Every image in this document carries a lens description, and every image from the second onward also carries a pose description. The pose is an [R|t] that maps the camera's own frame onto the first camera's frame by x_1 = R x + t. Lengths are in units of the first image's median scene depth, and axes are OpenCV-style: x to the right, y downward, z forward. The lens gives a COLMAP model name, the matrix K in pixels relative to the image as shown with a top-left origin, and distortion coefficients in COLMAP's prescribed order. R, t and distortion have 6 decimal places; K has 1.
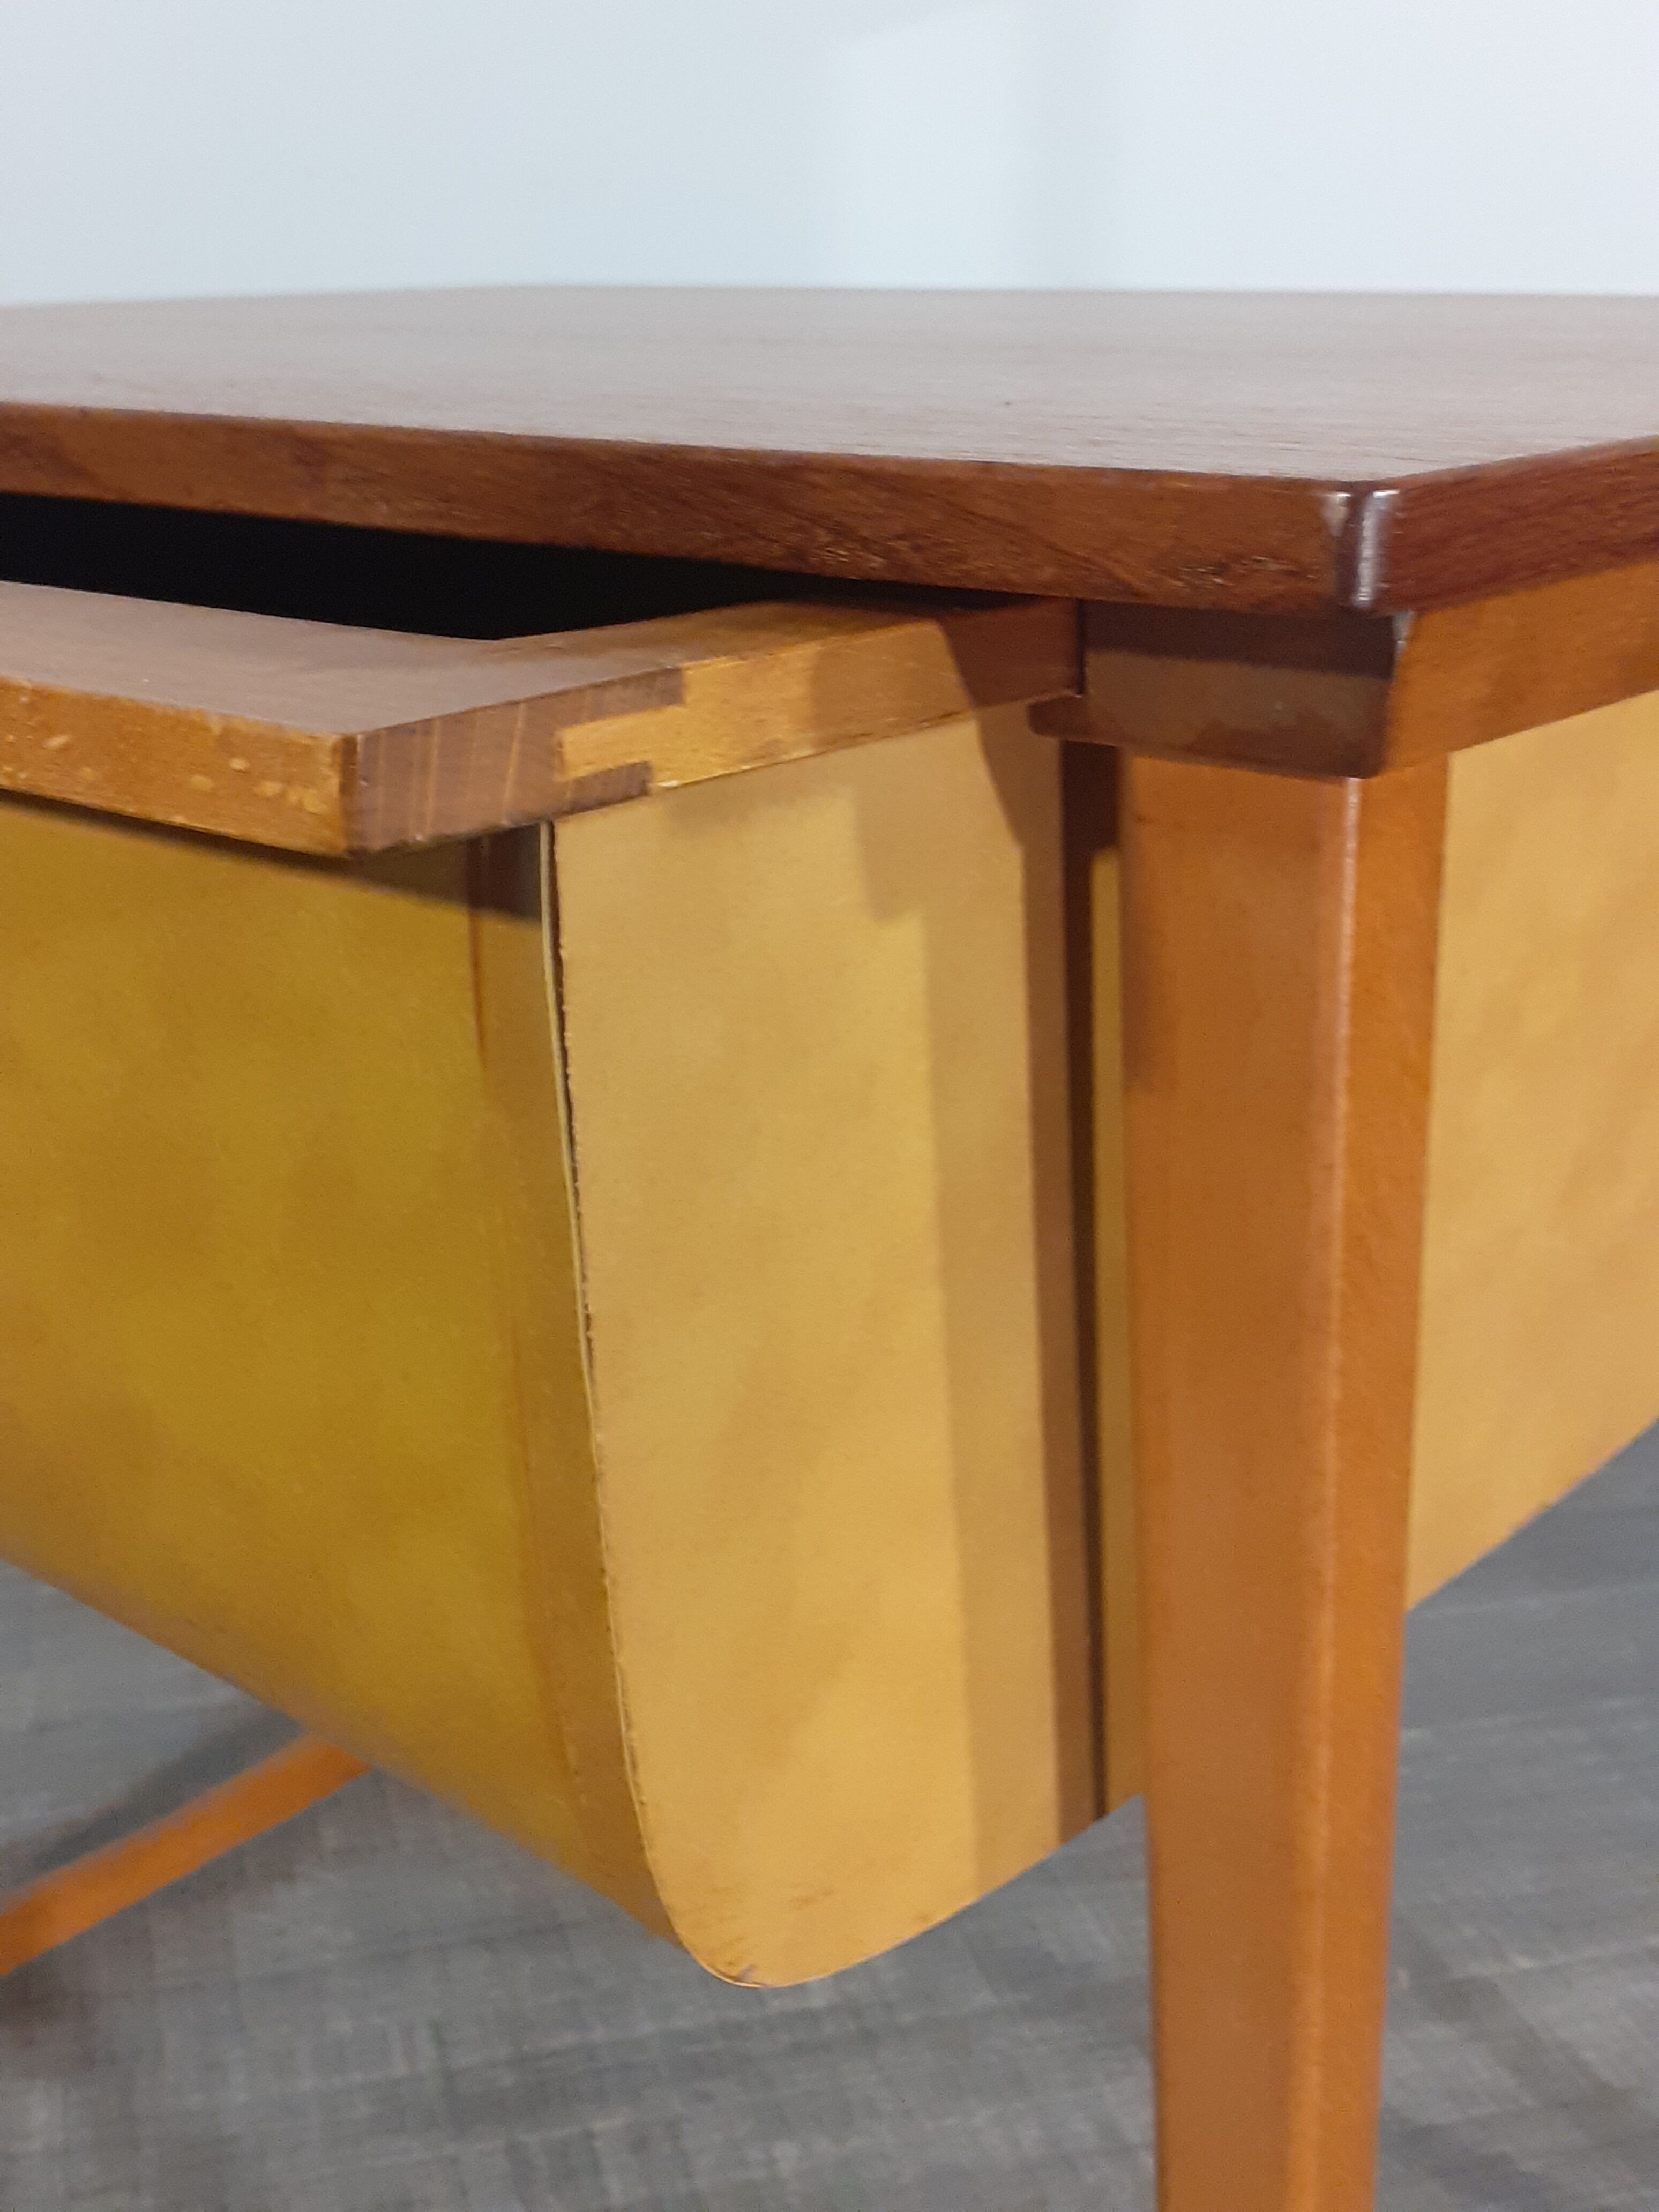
lens RADIAL K [[2570.4, 0, 829.5], [0, 2570.4, 1106.0], [0, 0, 1]] dist [0.159977, -0.436251]
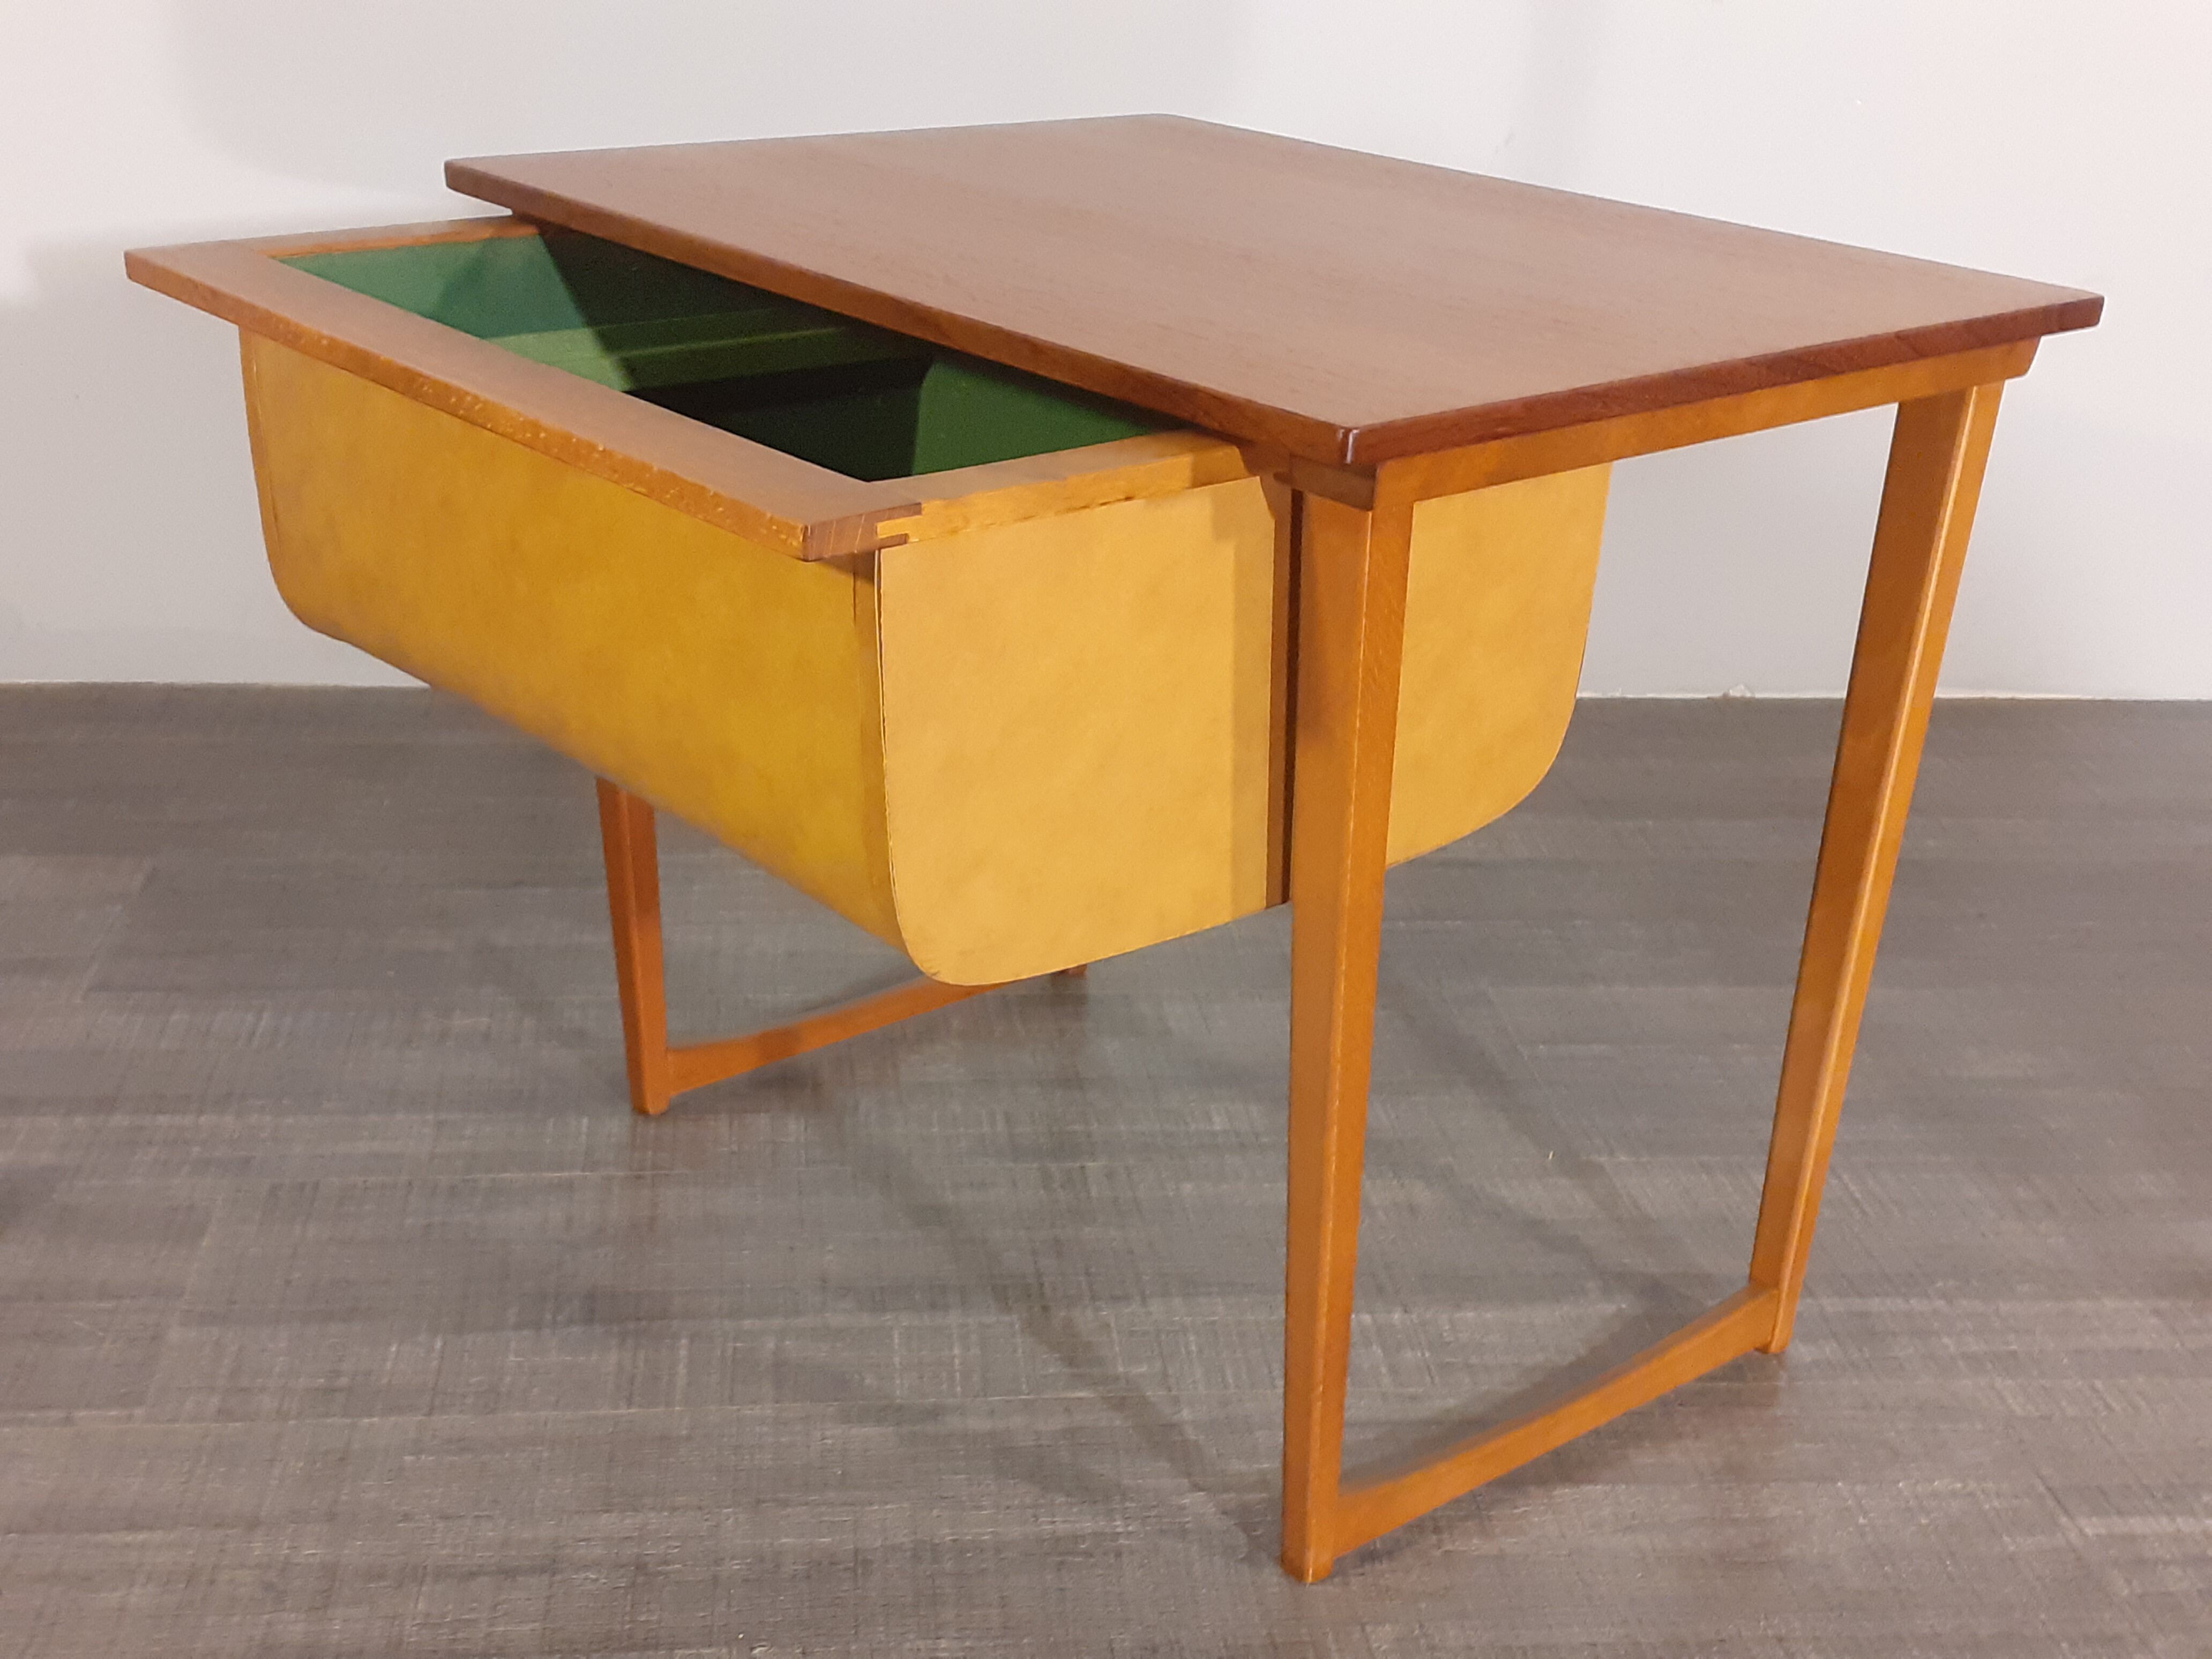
lens RADIAL K [[2570.4, 0, 1106.0], [0, 2570.4, 829.5], [0, 0, 1]] dist [0.159977, -0.436251]
pose [[0.986171, 0.109895, -0.124058, 0.127103], [-0.101336, 0.992146, 0.073328, 0.020711], [0.131142, -0.059742, 0.989562, -0.815189]]
